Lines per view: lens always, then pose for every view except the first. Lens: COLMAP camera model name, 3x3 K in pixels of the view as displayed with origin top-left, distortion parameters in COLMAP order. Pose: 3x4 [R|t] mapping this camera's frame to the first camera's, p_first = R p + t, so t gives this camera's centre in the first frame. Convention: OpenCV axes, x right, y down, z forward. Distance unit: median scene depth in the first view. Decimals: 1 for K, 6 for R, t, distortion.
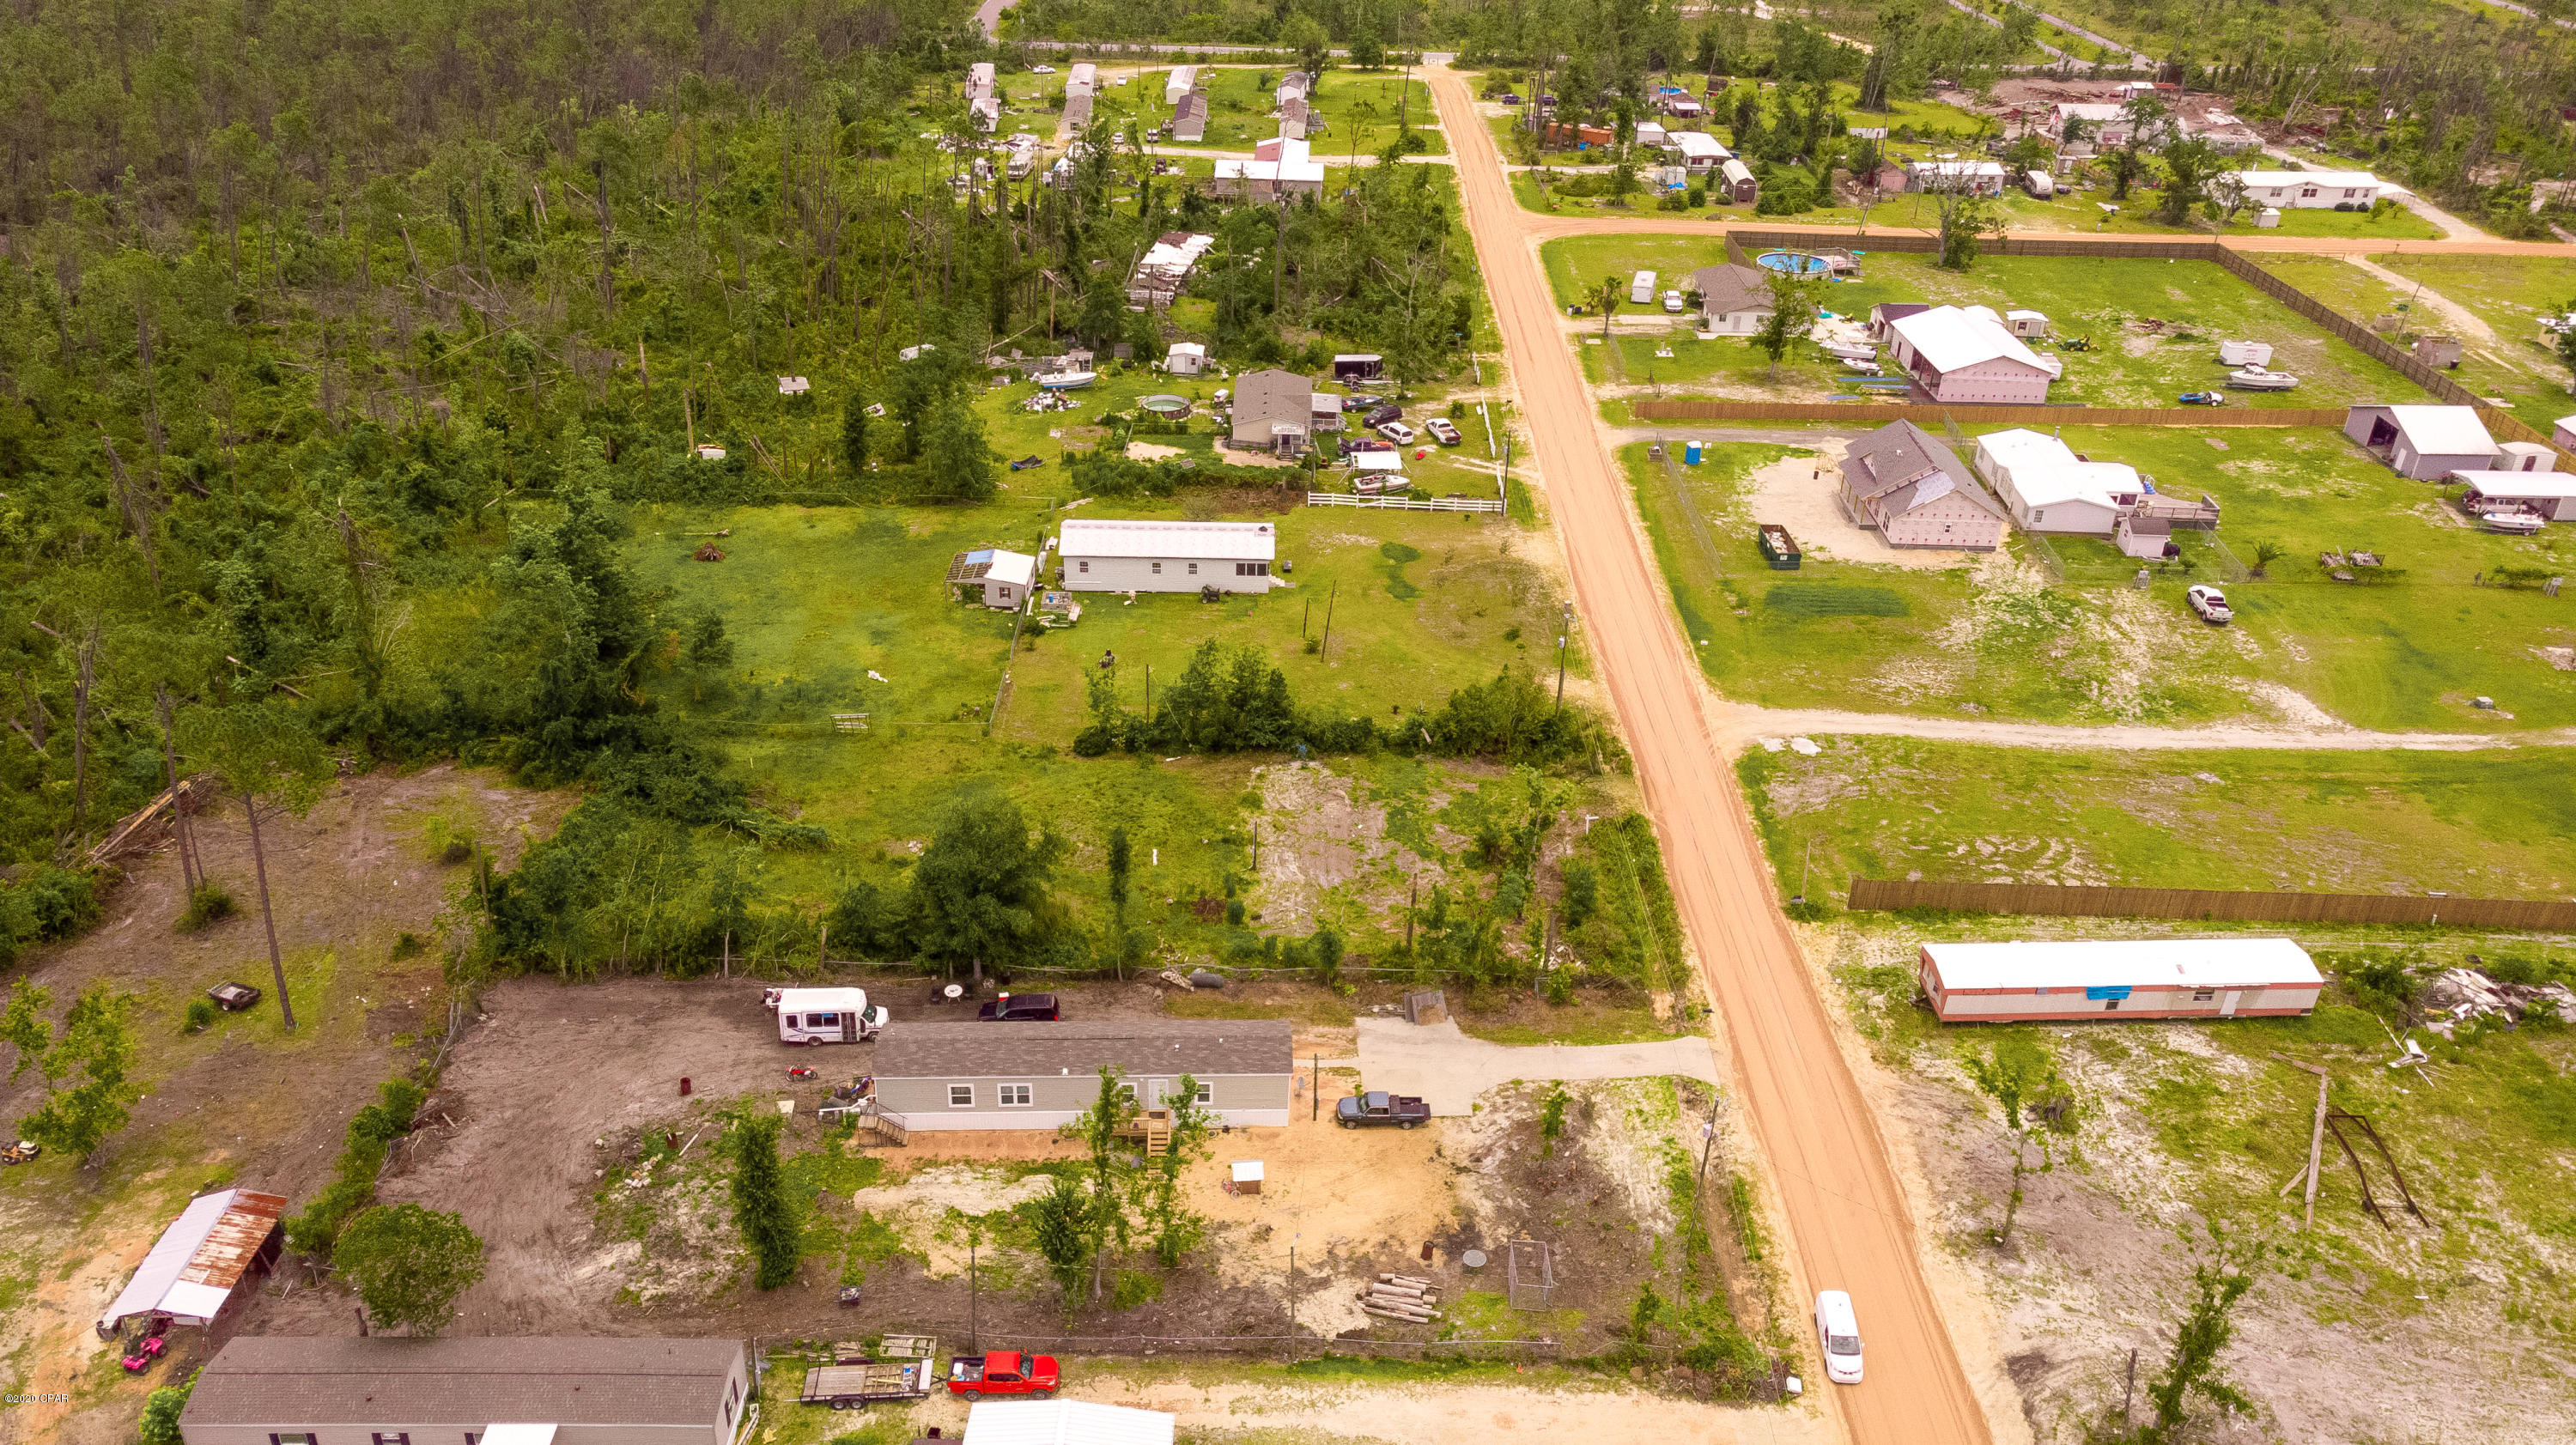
lens RADIAL K [[1893.7, 0, 1280.4], [0, 1893.7, 719.1], [0, 0, 1]] dist [0.014439, 0.058293]
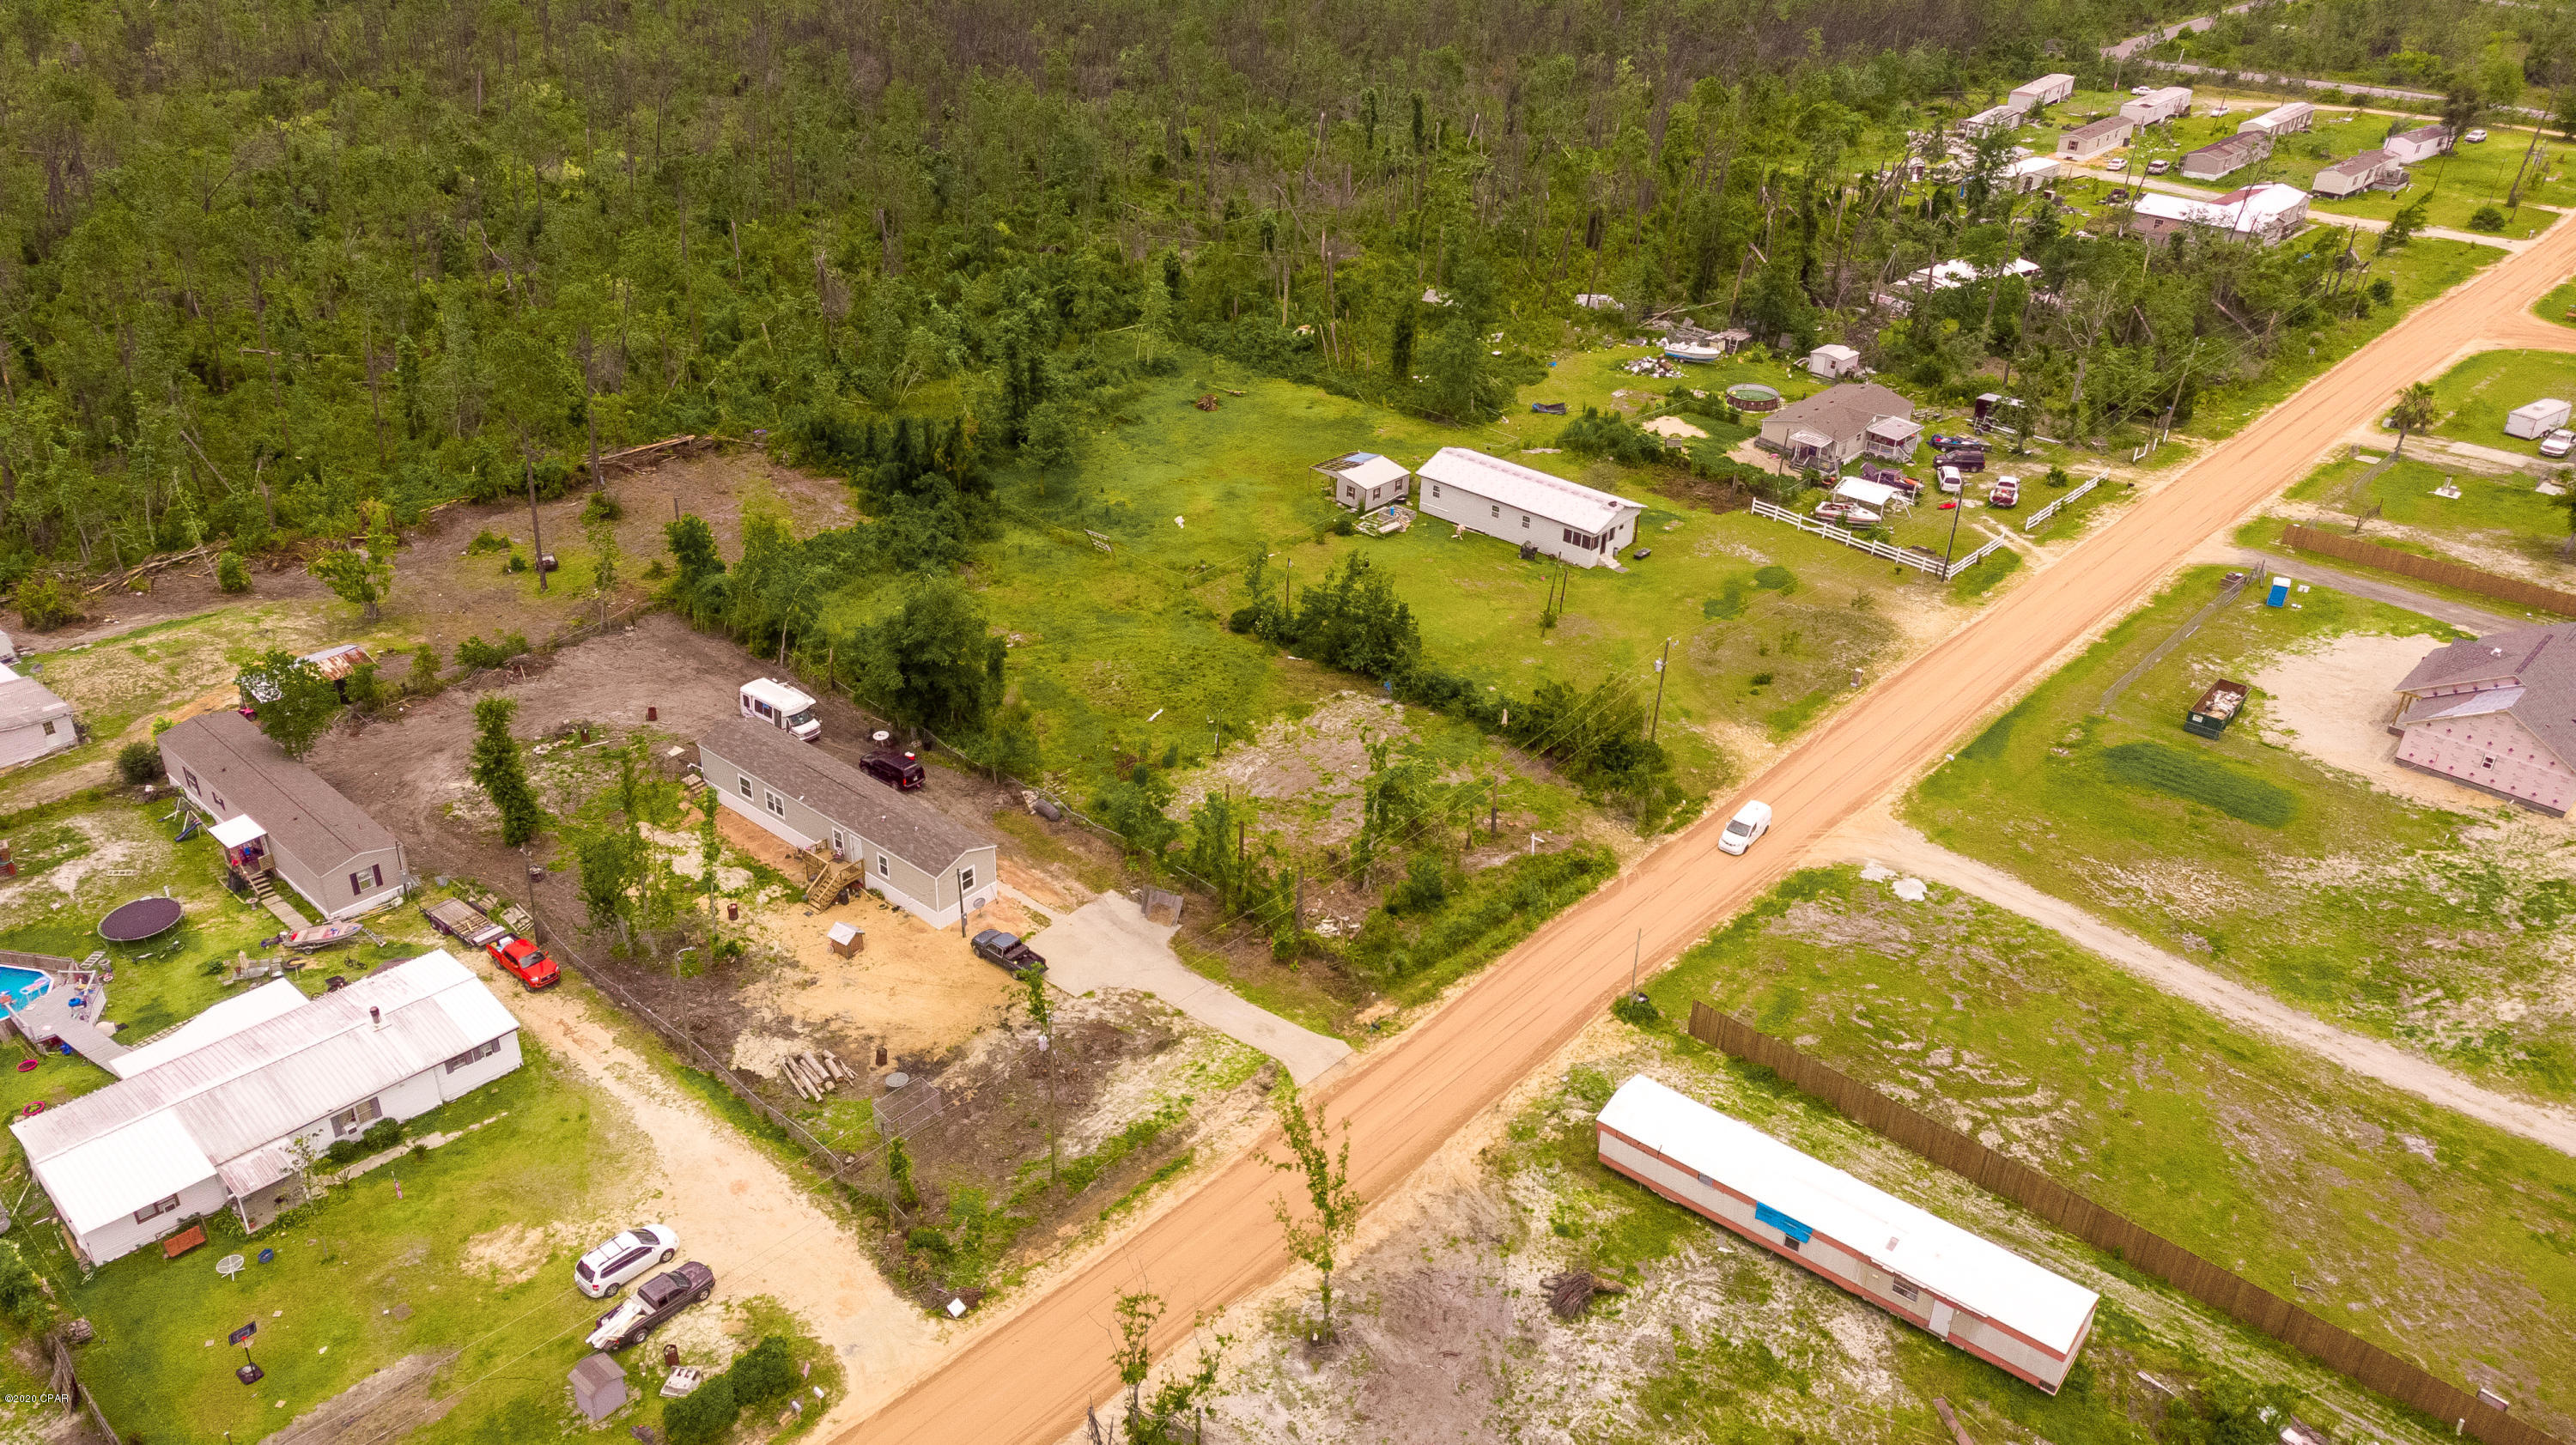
lens RADIAL K [[1893.7, 0, 1284.8], [0, 1893.7, 732.1], [0, 0, 1]] dist [0.014439, 0.058293]
pose [[0.739651, 0.327025, -0.588192, 0.539296], [-0.331975, 0.937559, 0.103810, -0.044395], [0.585413, 0.118482, 0.802031, 0.192870]]
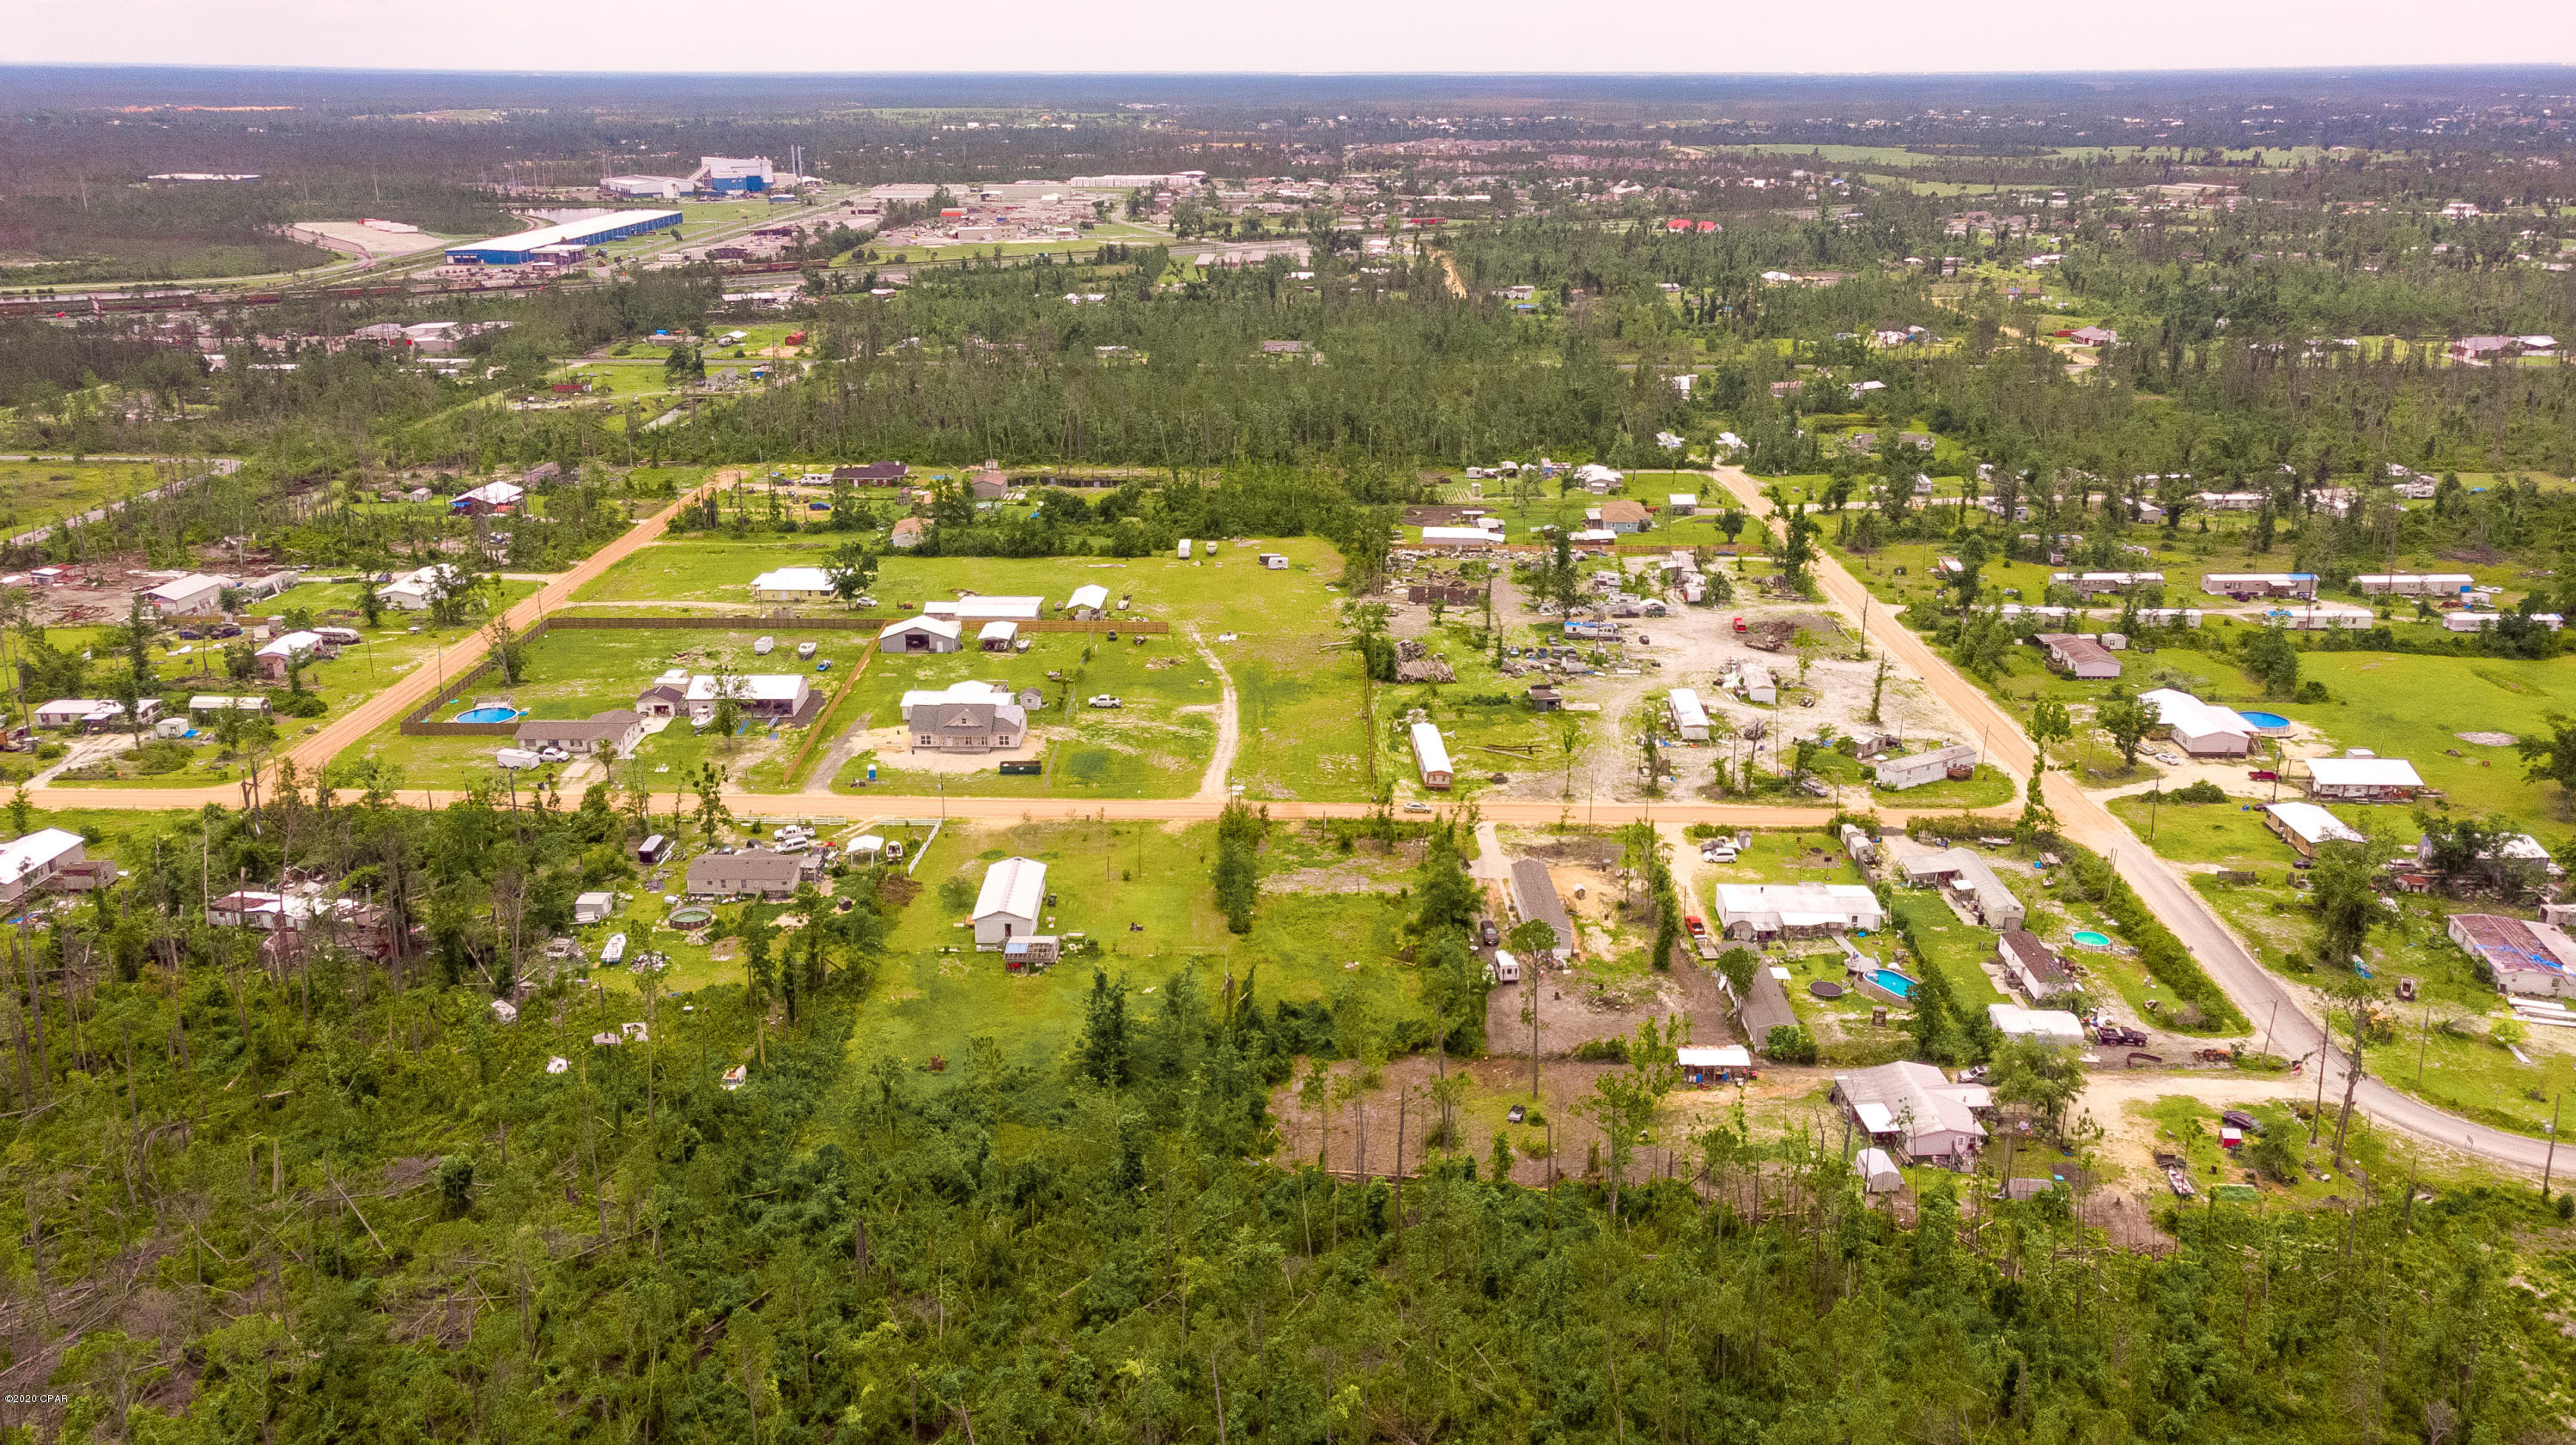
lens RADIAL K [[2008.5, 0, 1279.3], [0, 2008.5, 725.3], [0, 0, 1]] dist [0.002140, 0.073448]
pose [[0.007832, -0.334452, 0.942380, -1.793740], [0.483590, 0.826145, 0.289181, -0.664154], [-0.875260, 0.453461, 0.168208, 0.566376]]
